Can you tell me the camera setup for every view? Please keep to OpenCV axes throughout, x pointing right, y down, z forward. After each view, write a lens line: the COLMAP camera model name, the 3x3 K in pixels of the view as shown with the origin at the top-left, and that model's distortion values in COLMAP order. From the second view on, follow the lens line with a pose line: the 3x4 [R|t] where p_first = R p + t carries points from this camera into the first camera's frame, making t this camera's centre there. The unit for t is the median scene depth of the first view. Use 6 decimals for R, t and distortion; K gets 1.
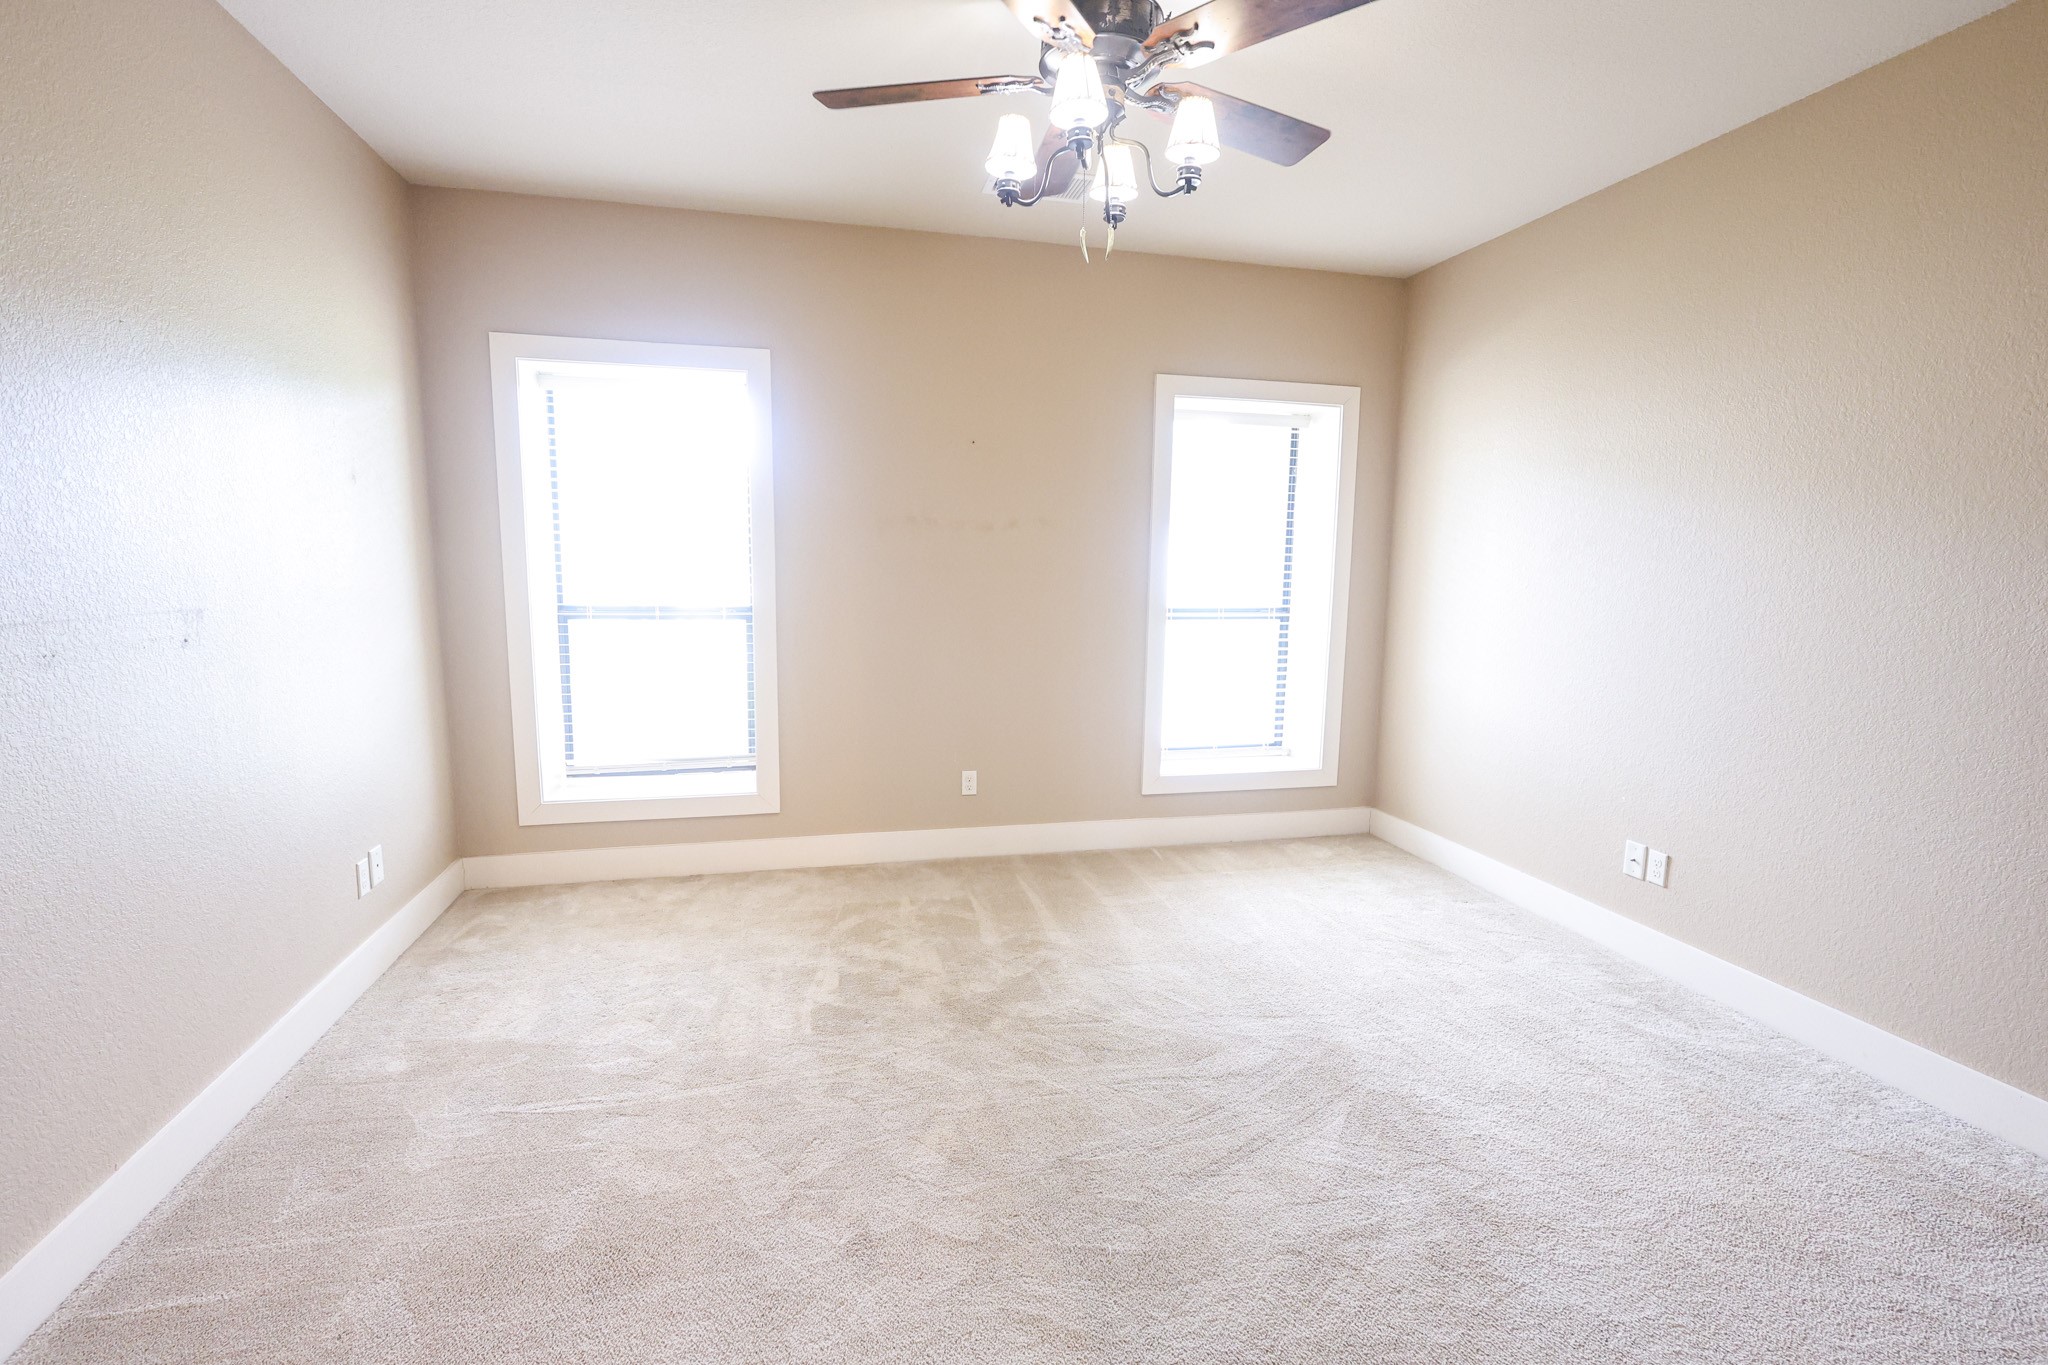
lens RADIAL K [[947.5, 0, 1031.9], [0, 947.5, 692.4], [0, 0, 1]] dist [0.003672, -0.001705]
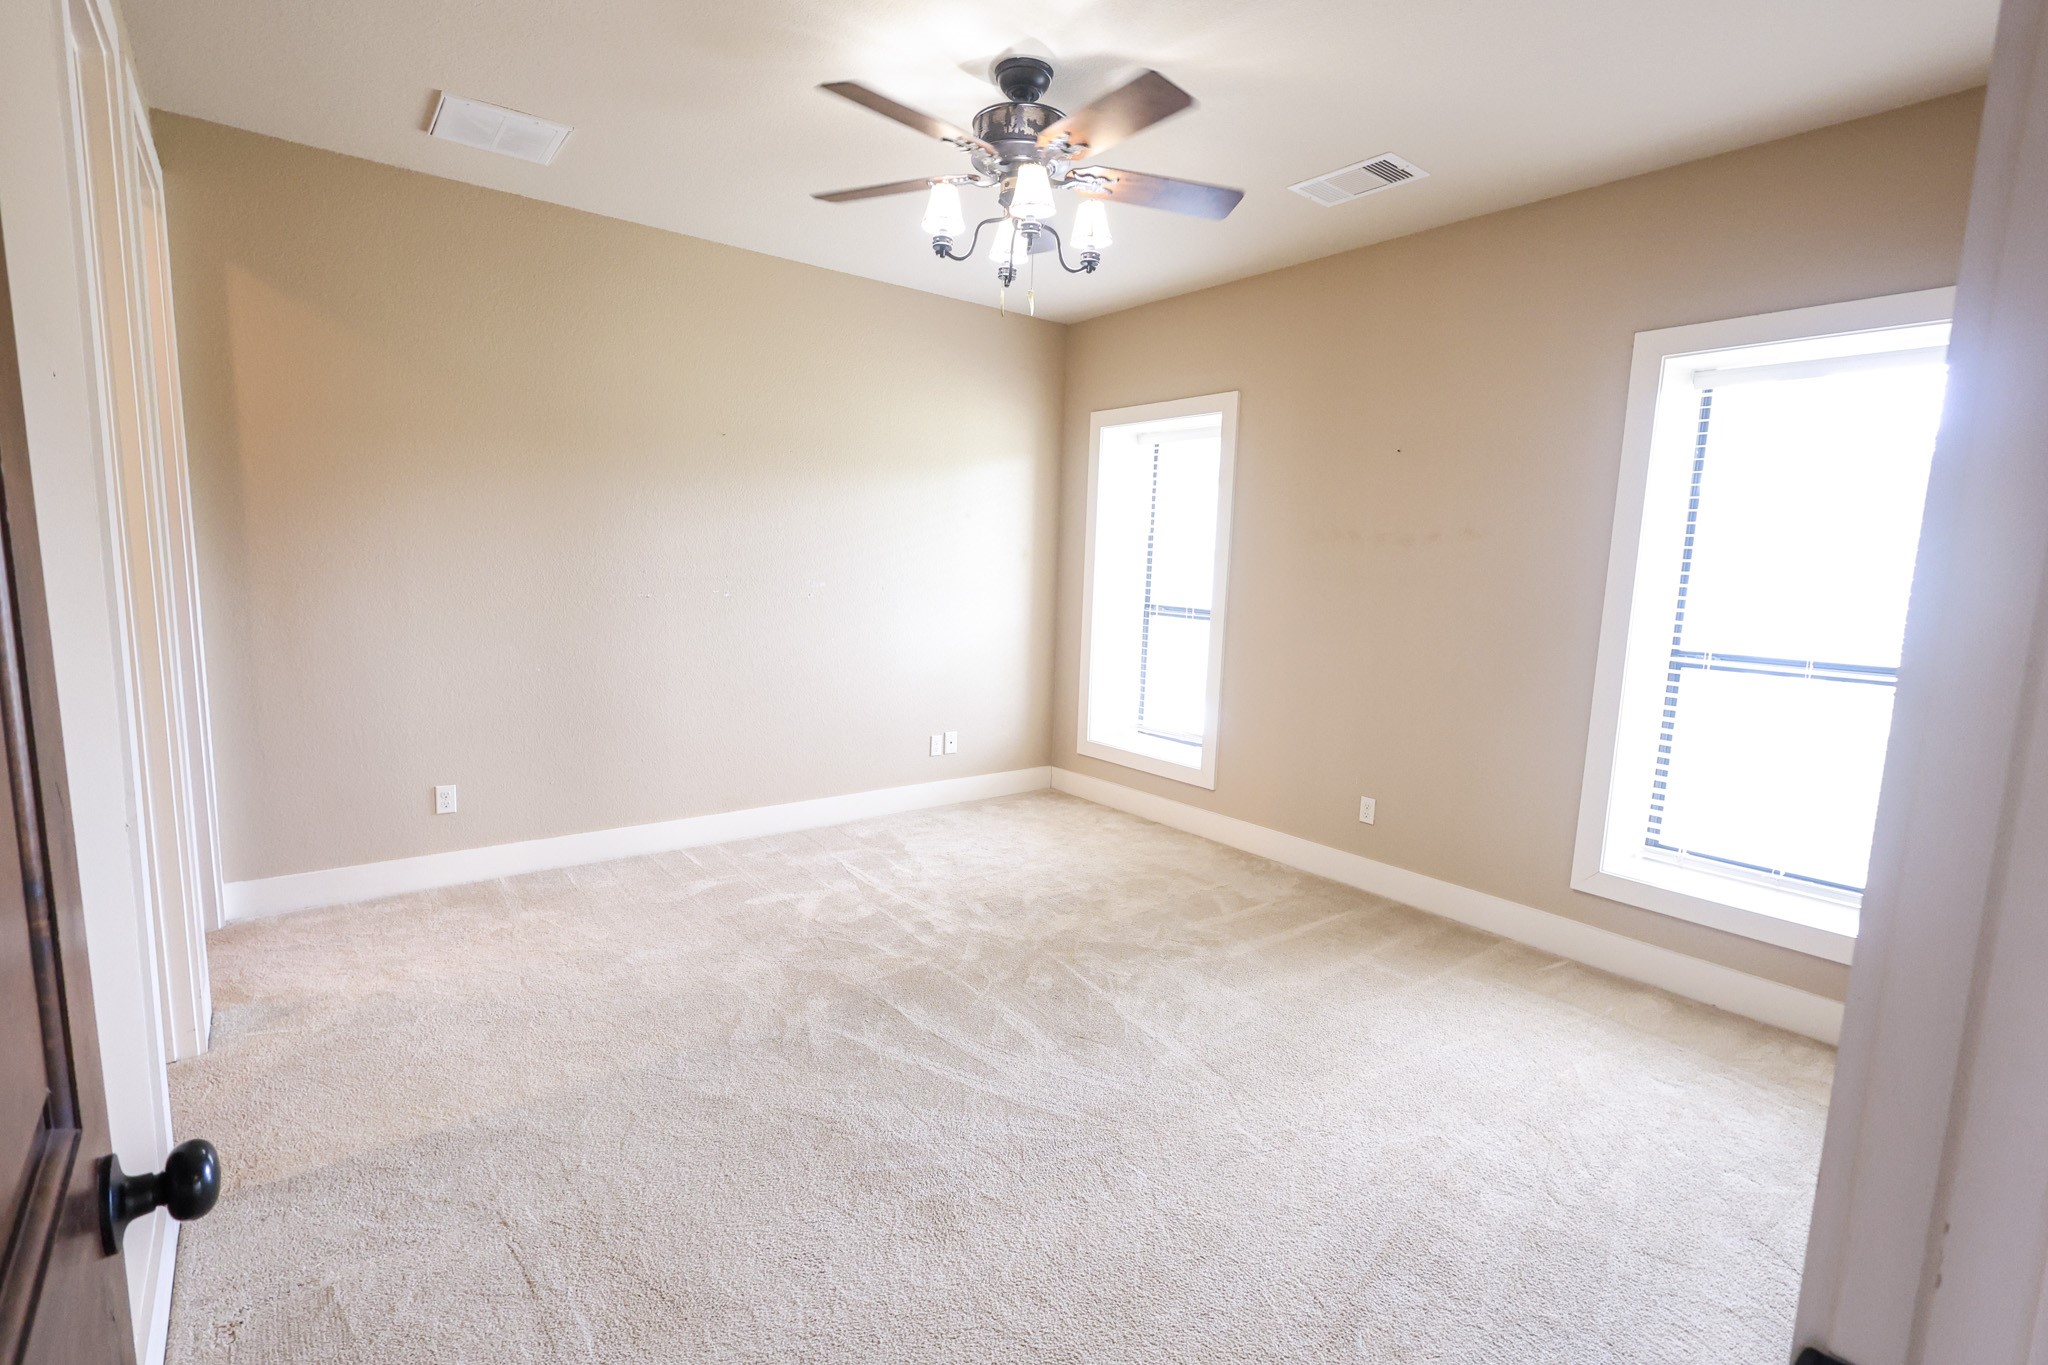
lens RADIAL K [[947.5, 0, 1032.5], [0, 947.5, 681.1], [0, 0, 1]] dist [0.003672, -0.001705]
pose [[0.428157, 0.118480, -0.895904, 0.693496], [-0.166258, 0.984774, 0.050777, -0.026424], [0.888279, 0.127211, 0.441336, 0.298307]]
